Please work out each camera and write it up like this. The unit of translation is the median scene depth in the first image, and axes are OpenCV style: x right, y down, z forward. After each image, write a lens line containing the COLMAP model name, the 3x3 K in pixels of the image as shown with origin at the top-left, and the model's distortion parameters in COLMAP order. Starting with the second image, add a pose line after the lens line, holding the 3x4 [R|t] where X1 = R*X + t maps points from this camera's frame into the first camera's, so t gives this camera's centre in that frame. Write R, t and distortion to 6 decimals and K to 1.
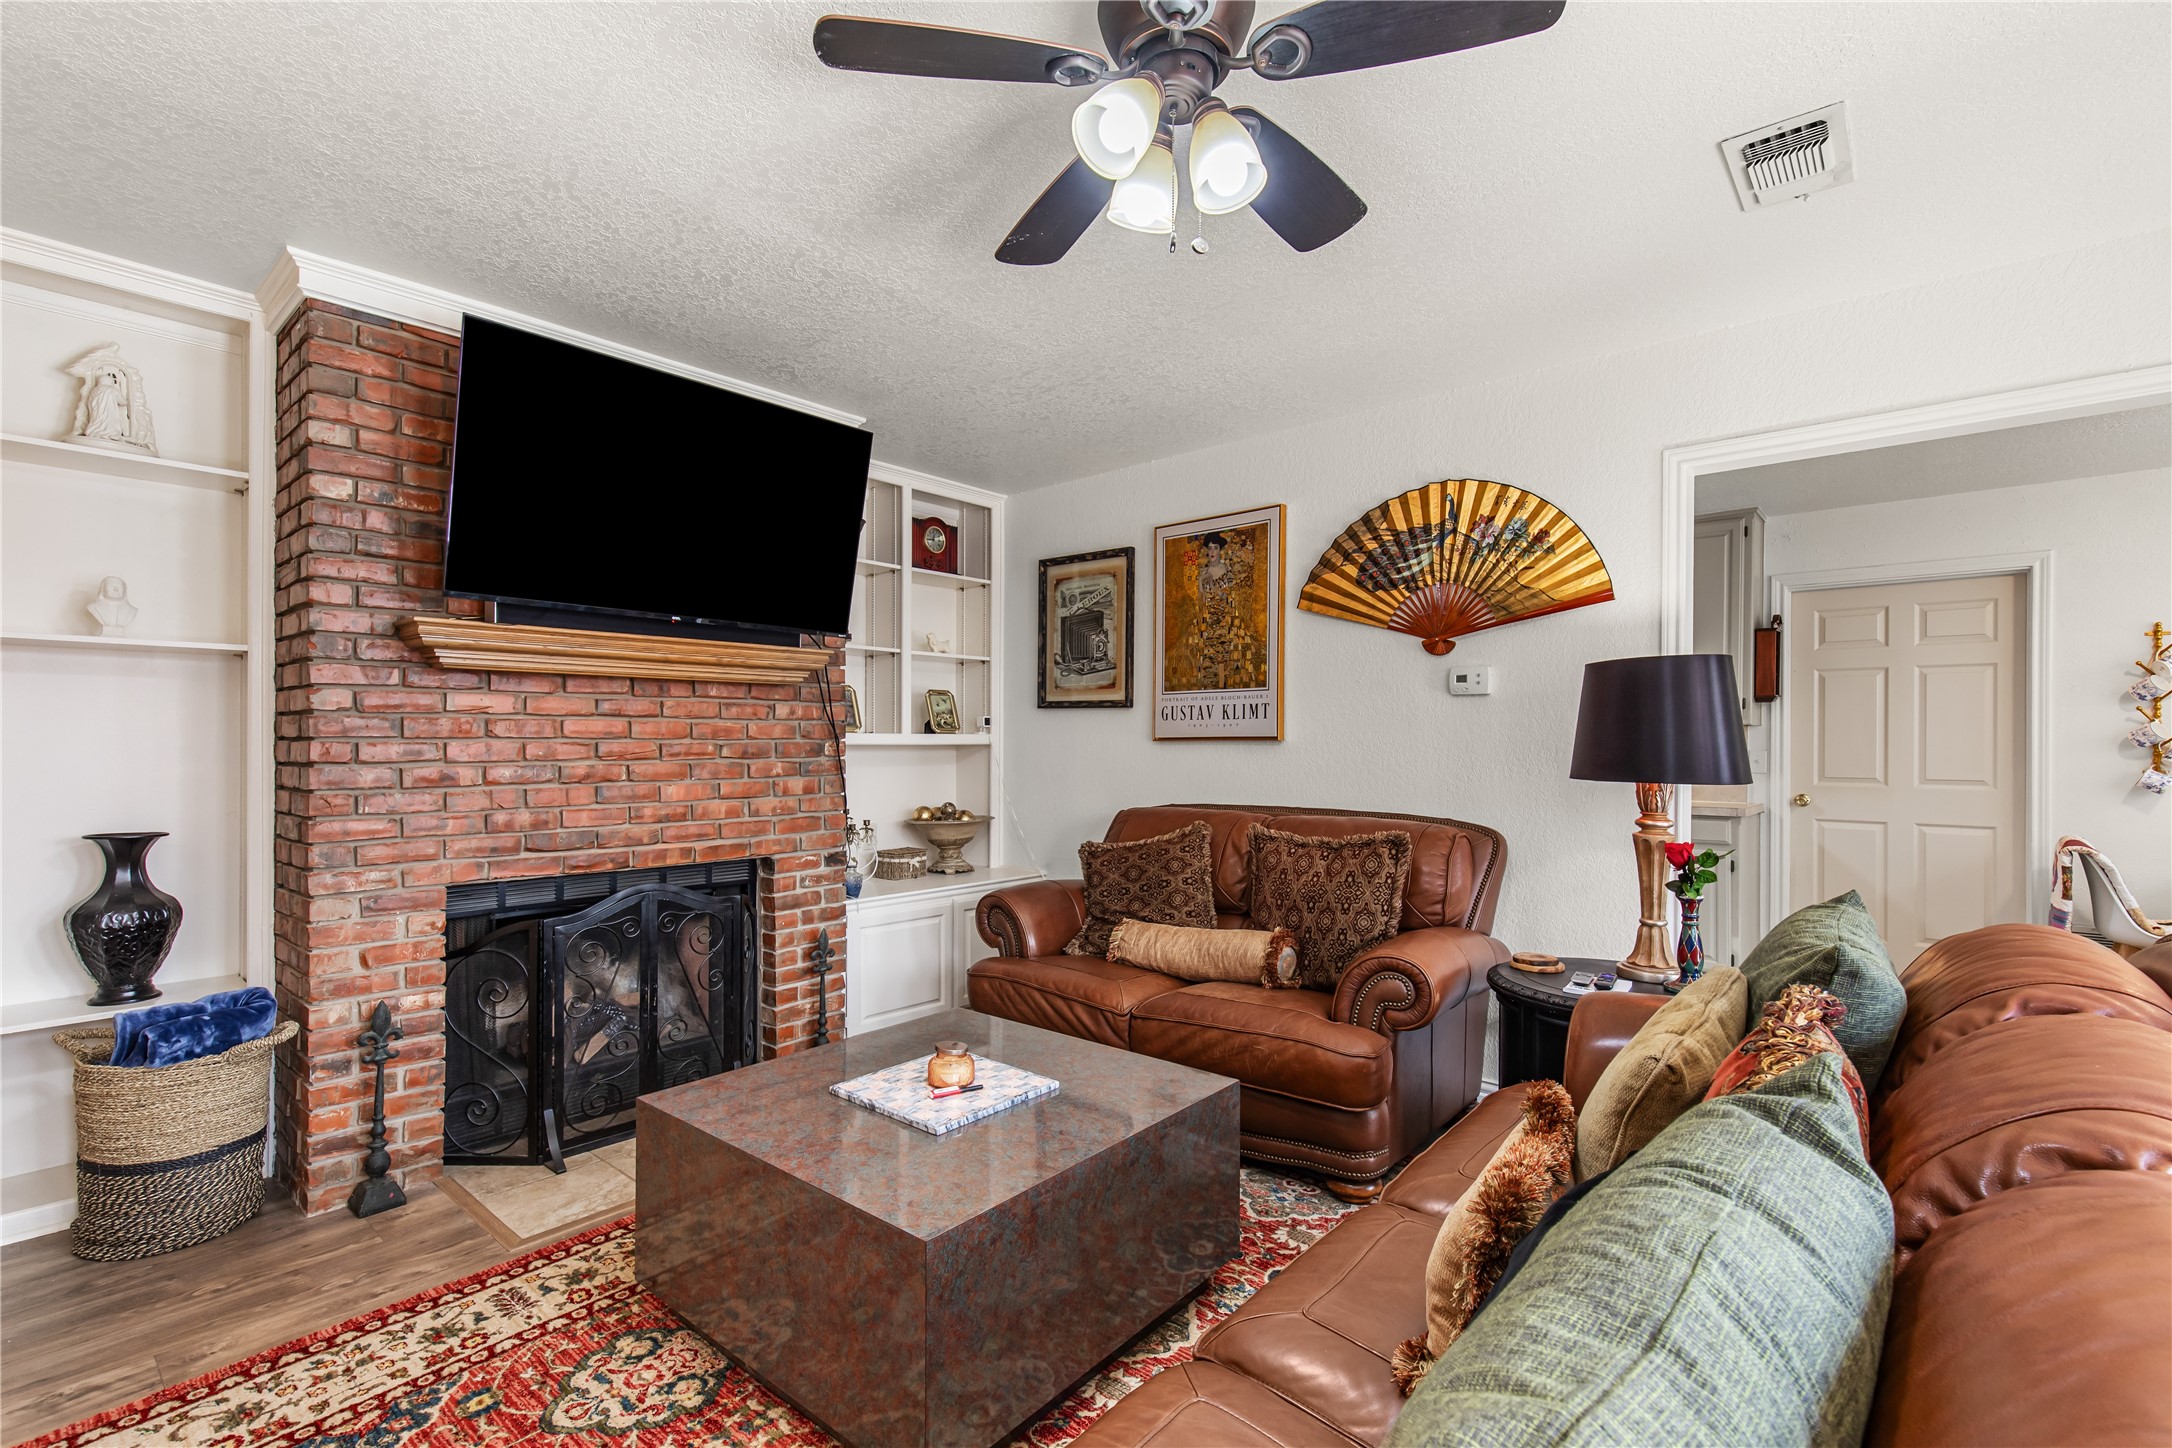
lens RADIAL K [[967.0, 0, 1086.3], [0, 967.0, 743.9], [0, 0, 1]] dist [-0.000169, -0.000067]
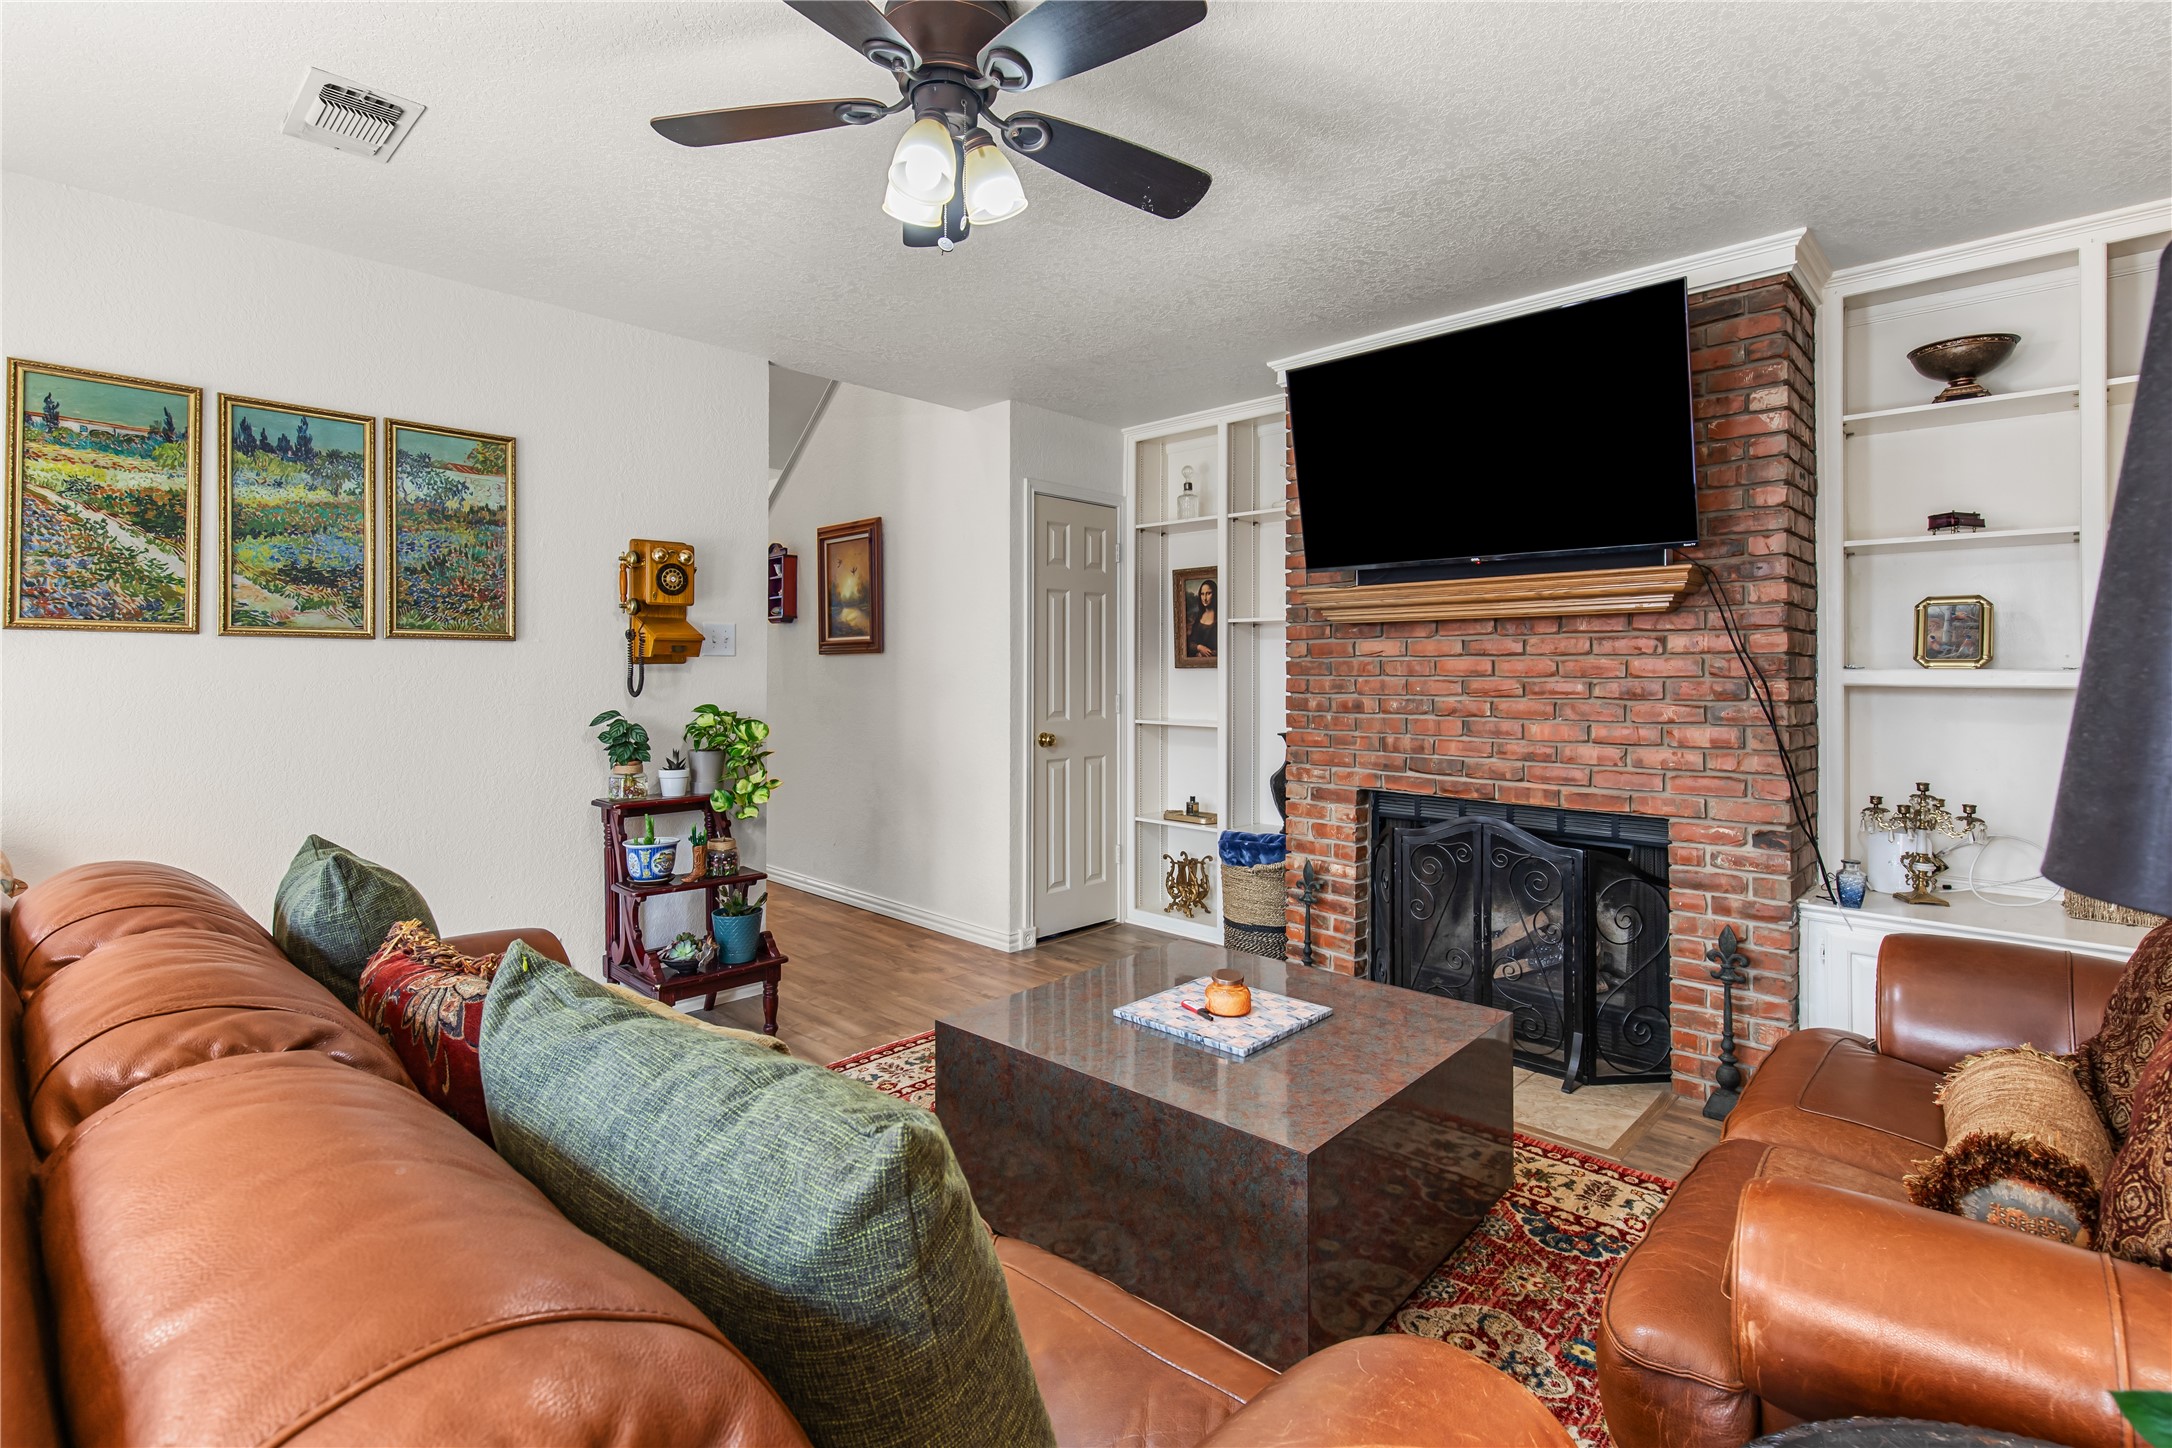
lens RADIAL K [[1009.9, 0, 1086.3], [0, 1009.9, 668.7], [0, 0, 1]] dist [0.000305, -0.000003]
pose [[-0.042774, -0.005326, -0.999071, 0.576047], [-0.008917, 0.999948, -0.004949, -0.004109], [0.999045, 0.008697, -0.042819, 0.547500]]
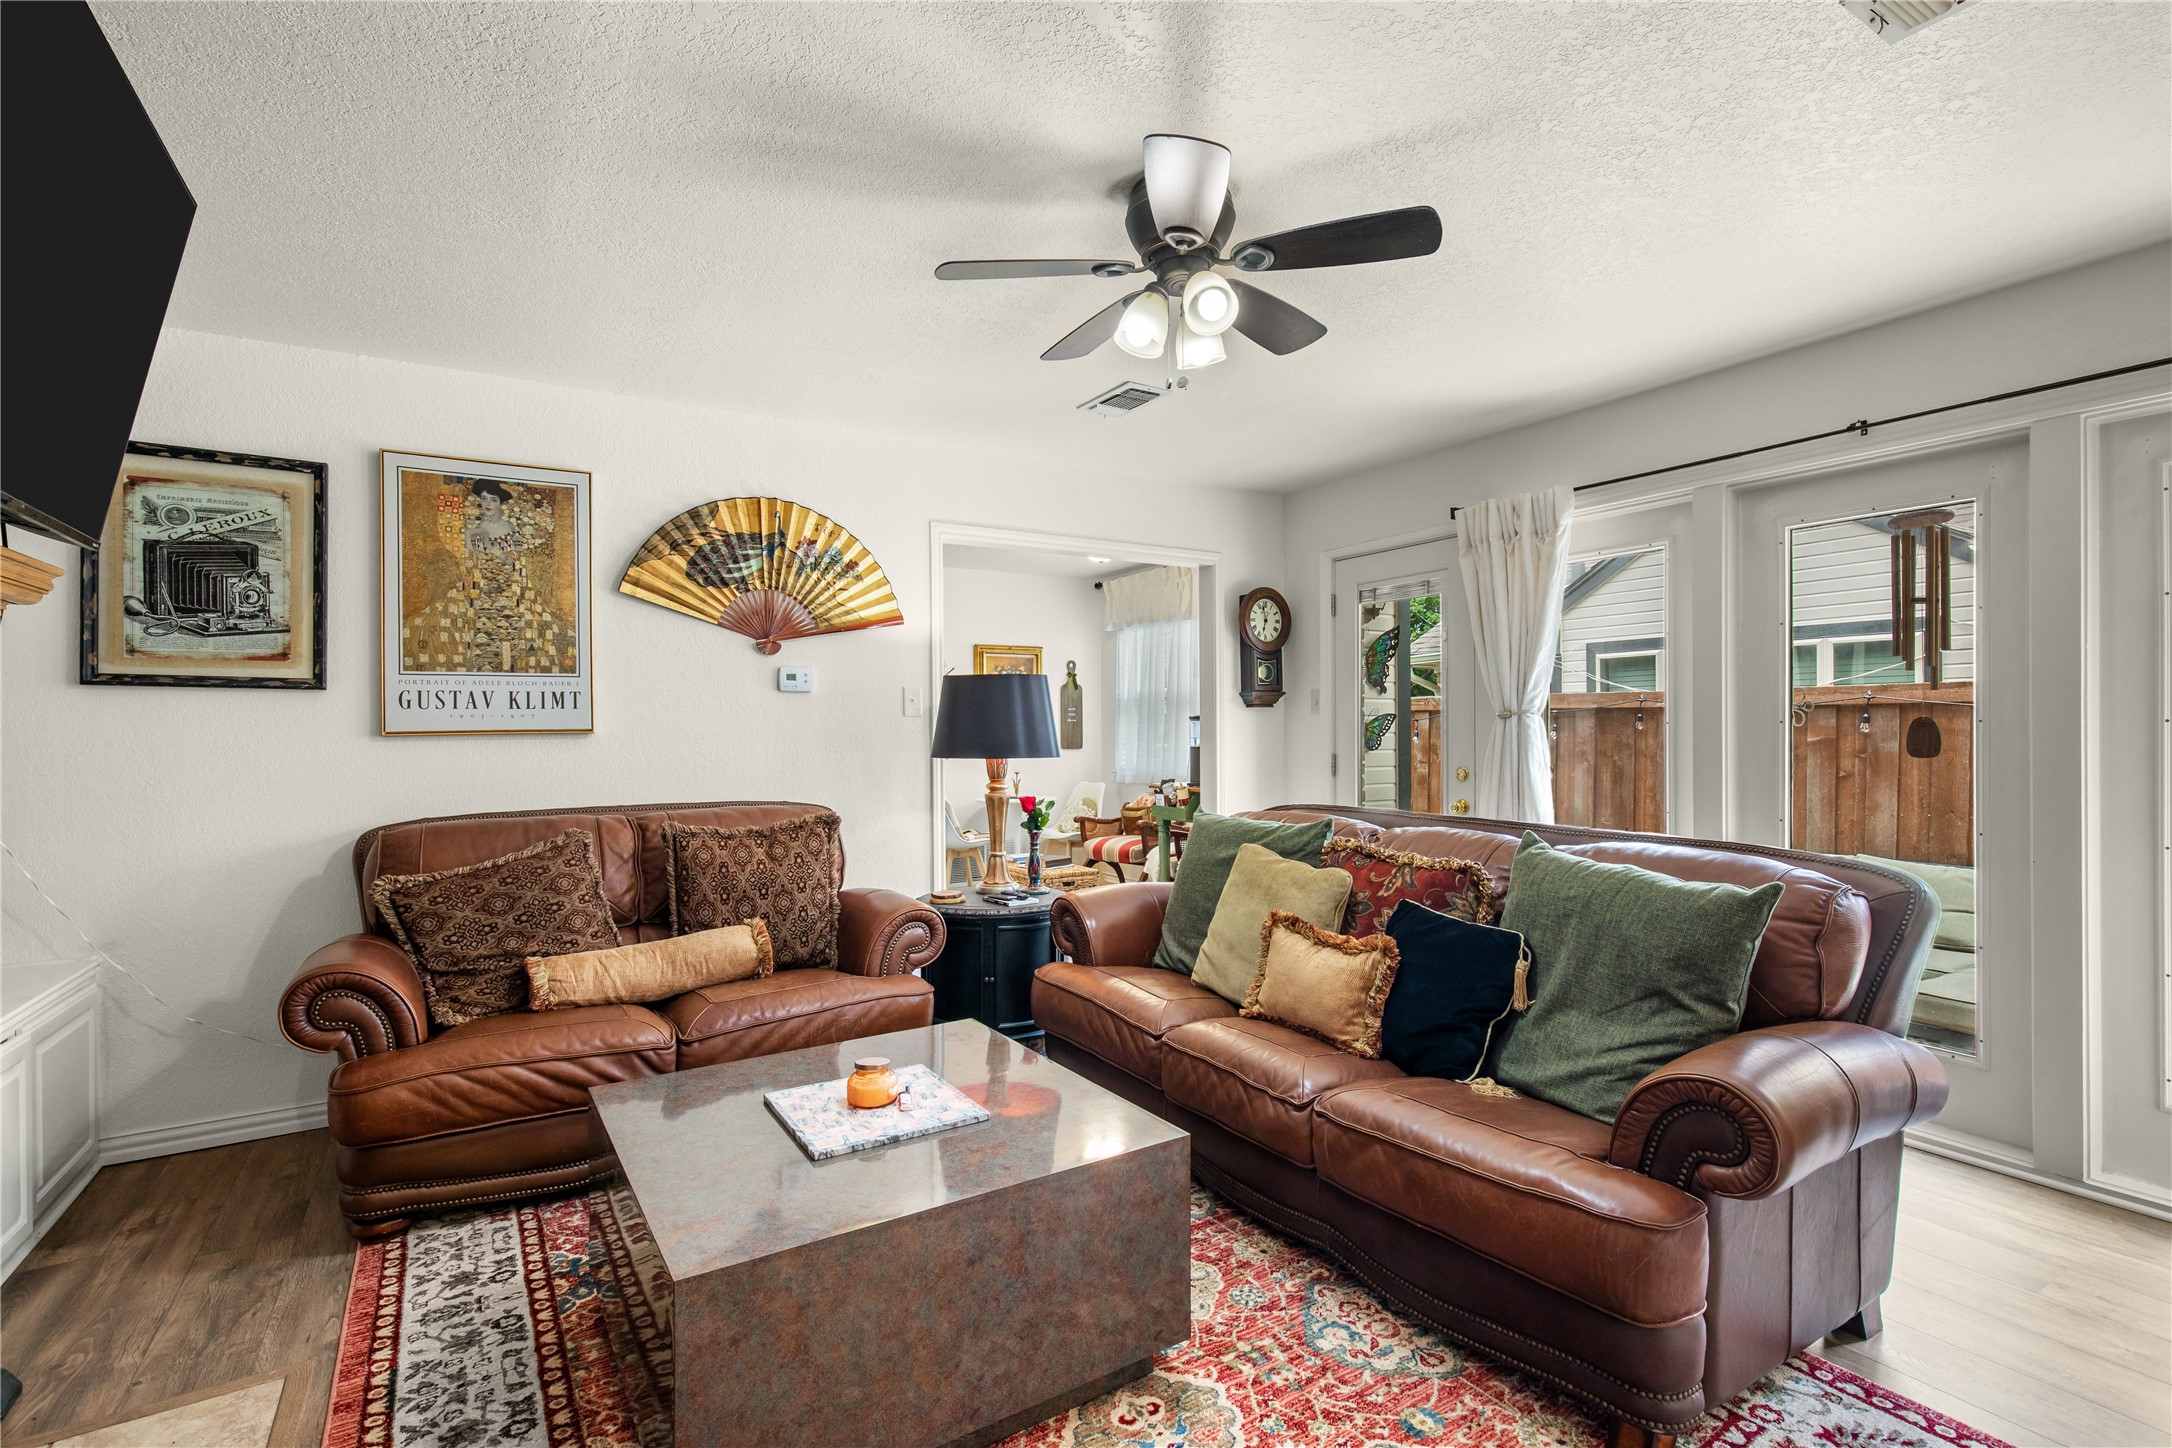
lens RADIAL K [[1000.6, 0, 1086.0], [0, 1000.6, 724.0], [0, 0, 1]] dist [0.000343, -0.000030]
pose [[0.298289, 0.000246, 0.954476, -0.612712], [0.012968, 0.999907, -0.004311, -0.002791], [-0.954388, 0.013664, 0.298258, 0.314058]]
